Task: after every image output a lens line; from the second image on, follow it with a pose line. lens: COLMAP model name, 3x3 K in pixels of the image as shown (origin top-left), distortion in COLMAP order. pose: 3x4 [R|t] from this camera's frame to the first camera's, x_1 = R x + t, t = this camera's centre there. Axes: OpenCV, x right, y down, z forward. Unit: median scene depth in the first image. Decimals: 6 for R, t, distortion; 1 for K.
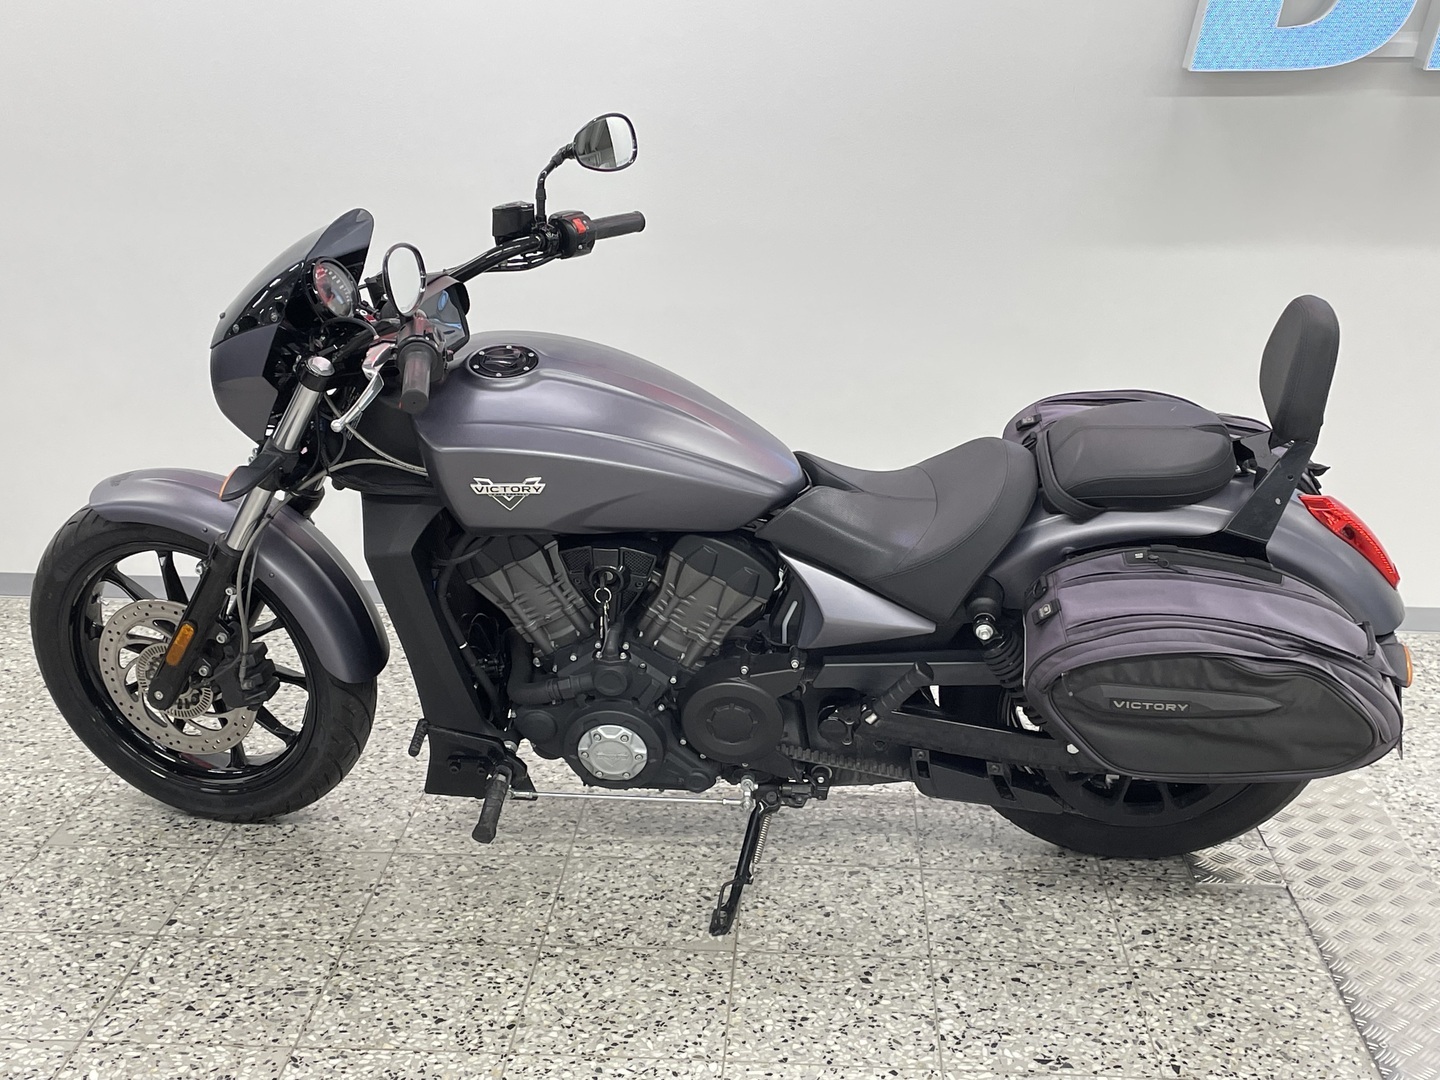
lens RADIAL K [[1881.6, 0, 732.7], [0, 1881.6, 536.0], [0, 0, 1]] dist [0.068804, 0.000000]
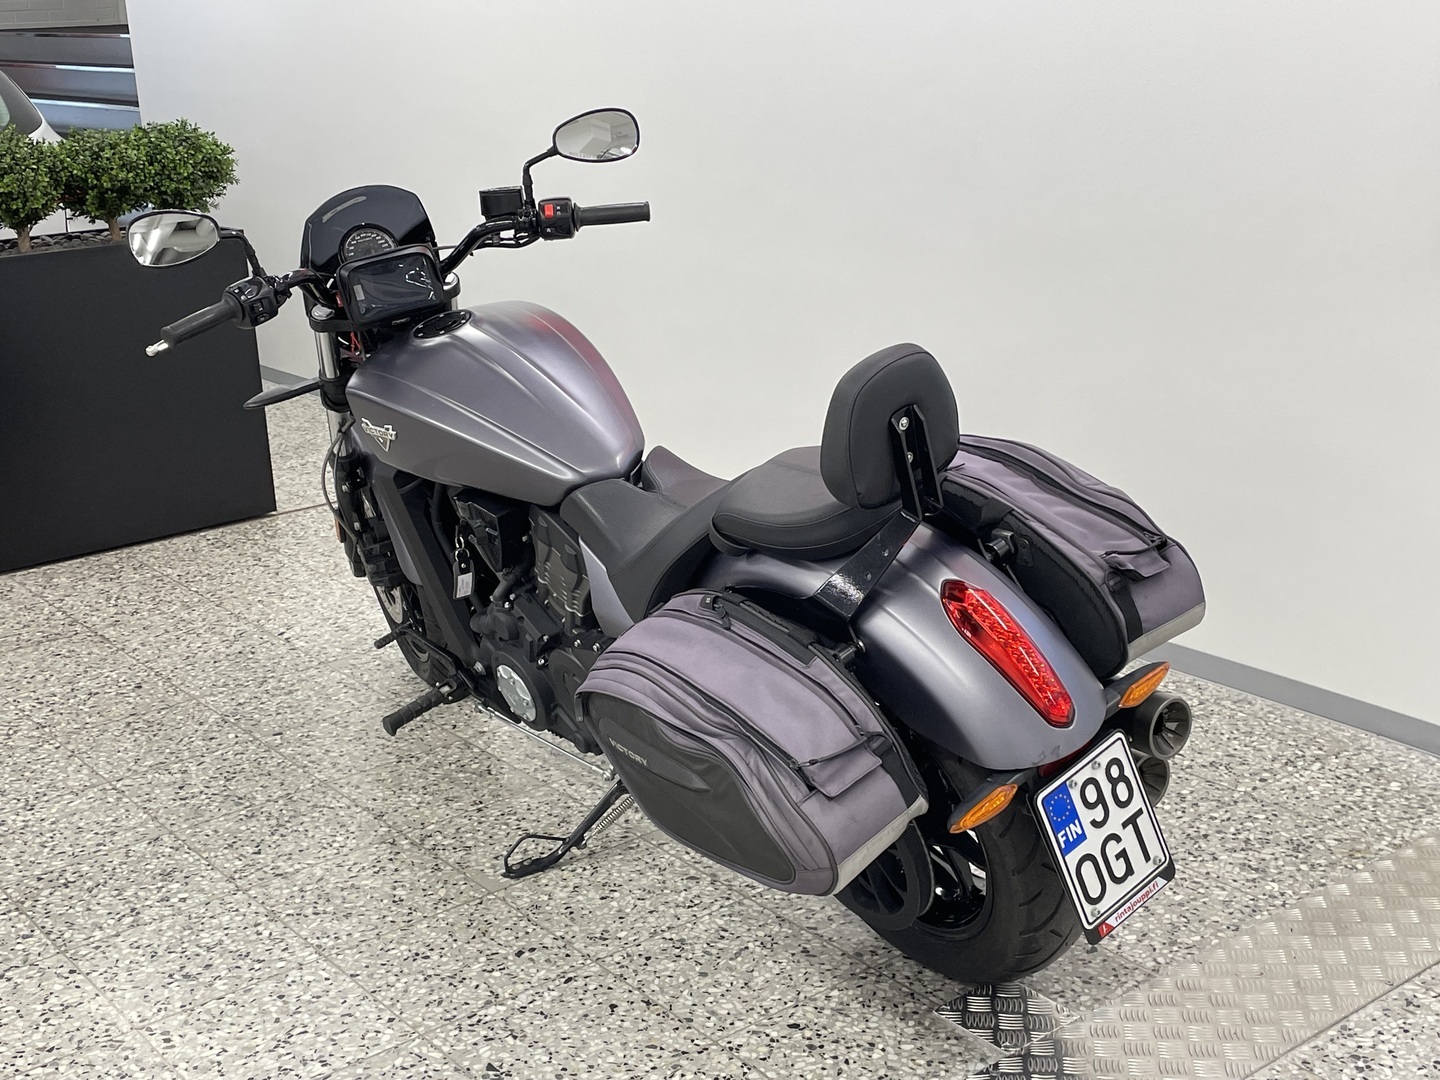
lens RADIAL K [[1881.6, 0, 728.7], [0, 1881.6, 535.4], [0, 0, 1]] dist [0.068804, 0.000000]
pose [[0.659674, 0.184032, -0.728672, 0.806403], [-0.173915, 0.980619, 0.090217, -0.095873], [0.731153, 0.067213, 0.678895, 0.343788]]
